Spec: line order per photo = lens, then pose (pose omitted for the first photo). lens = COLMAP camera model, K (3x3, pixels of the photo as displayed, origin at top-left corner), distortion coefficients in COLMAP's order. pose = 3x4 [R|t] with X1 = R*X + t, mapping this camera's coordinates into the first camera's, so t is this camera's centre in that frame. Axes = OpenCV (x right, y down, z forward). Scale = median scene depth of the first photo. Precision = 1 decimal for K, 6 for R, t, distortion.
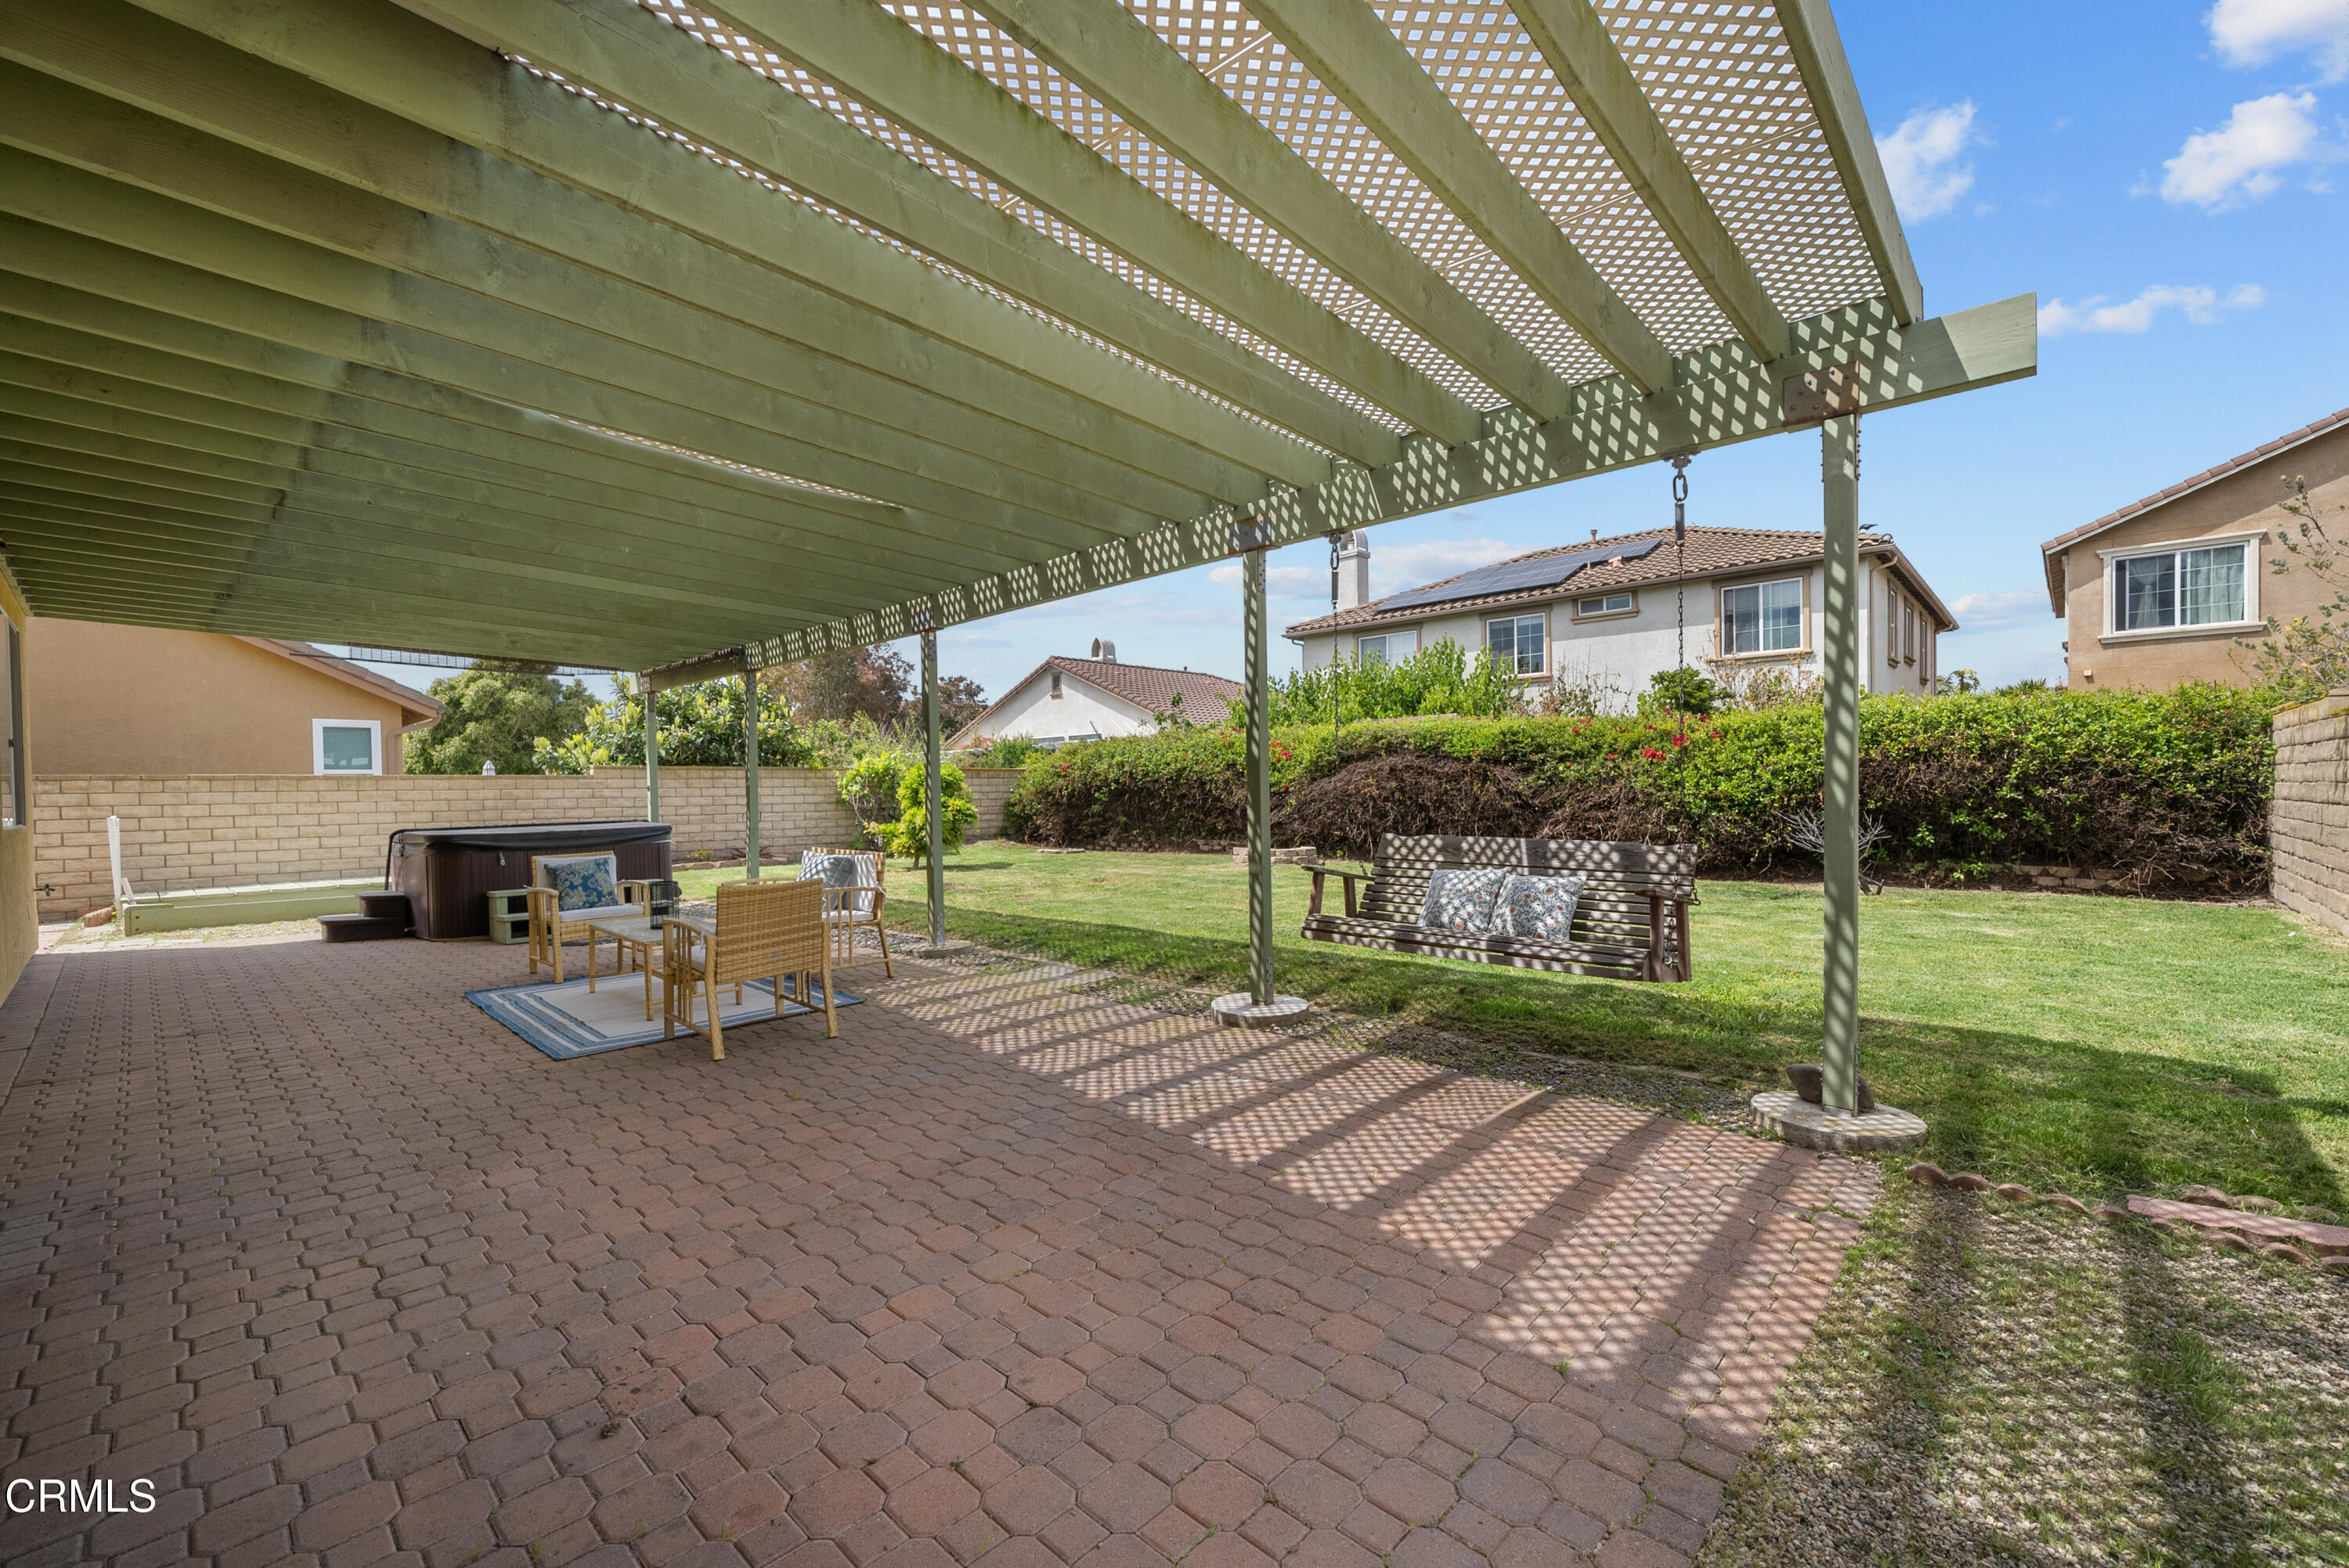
lens RADIAL K [[937.9, 0, 1103.8], [0, 937.9, 799.4], [0, 0, 1]] dist [-0.001495, 0.000248]
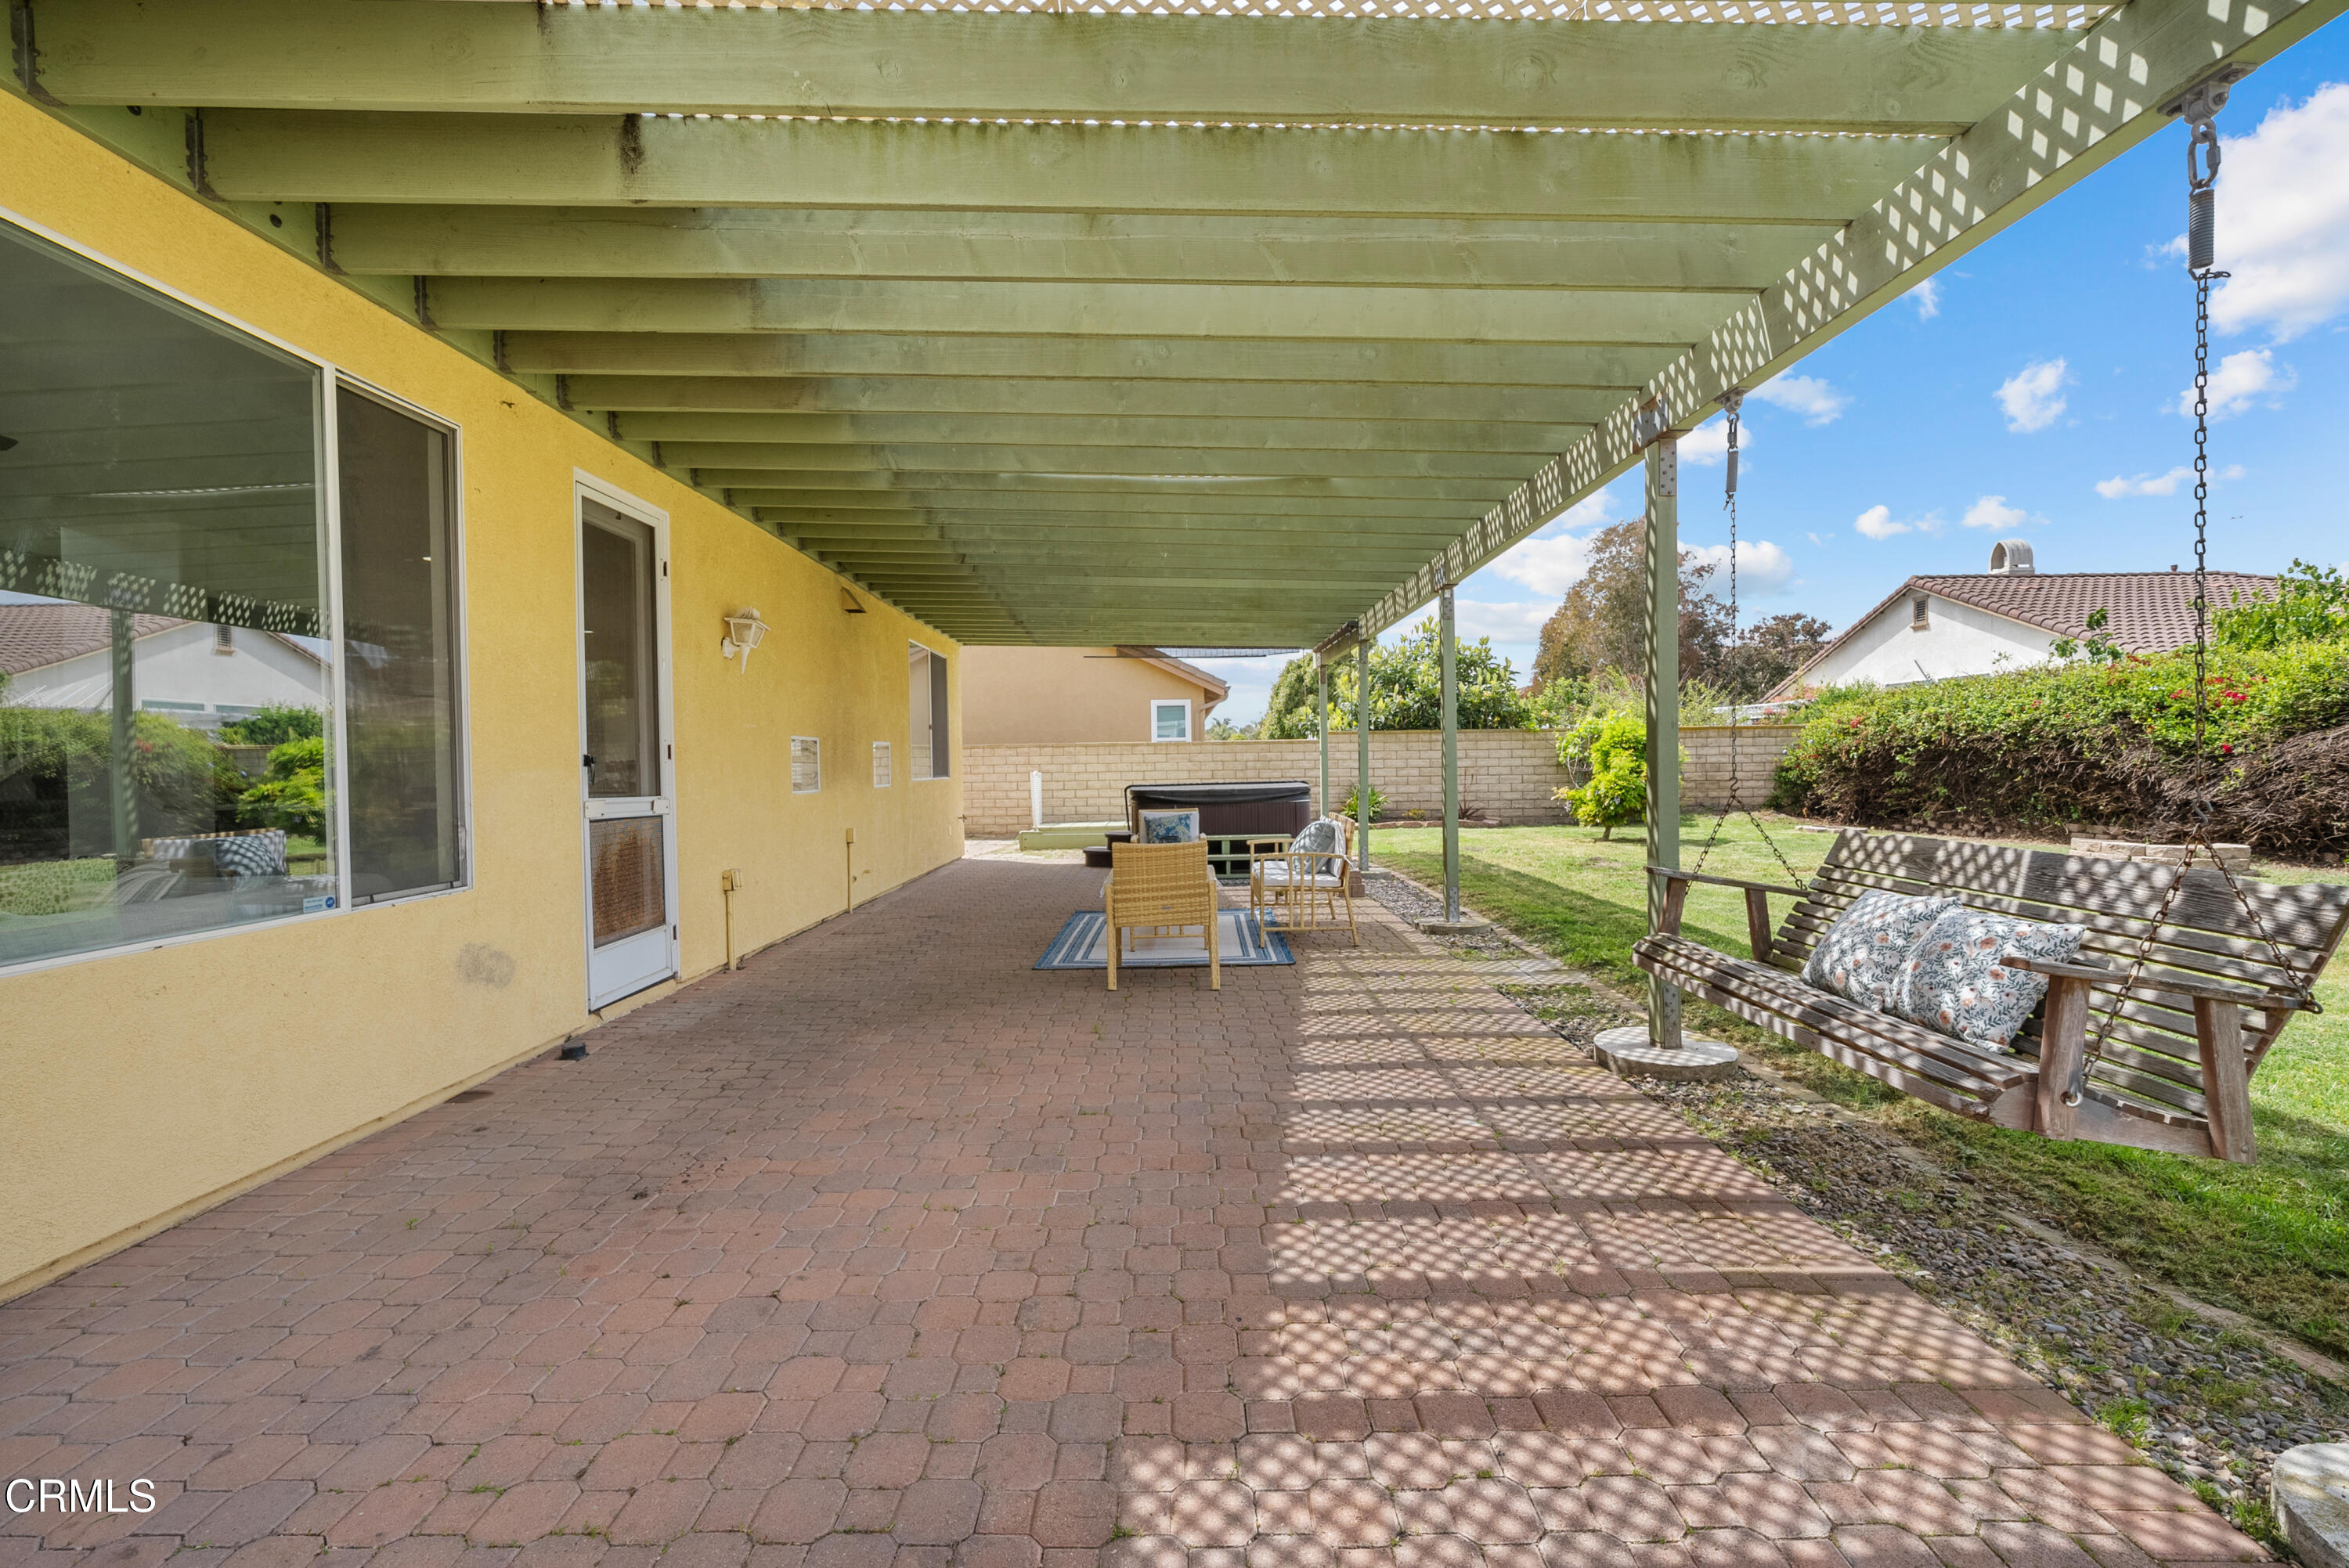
lens RADIAL K [[937.9, 0, 1169.7], [0, 937.9, 774.8], [0, 0, 1]] dist [-0.001495, 0.000248]
pose [[0.717199, 0.013956, -0.696729, 0.483770], [-0.002610, 0.999846, 0.017341, -0.013589], [0.696864, -0.010619, 0.717125, 0.223778]]
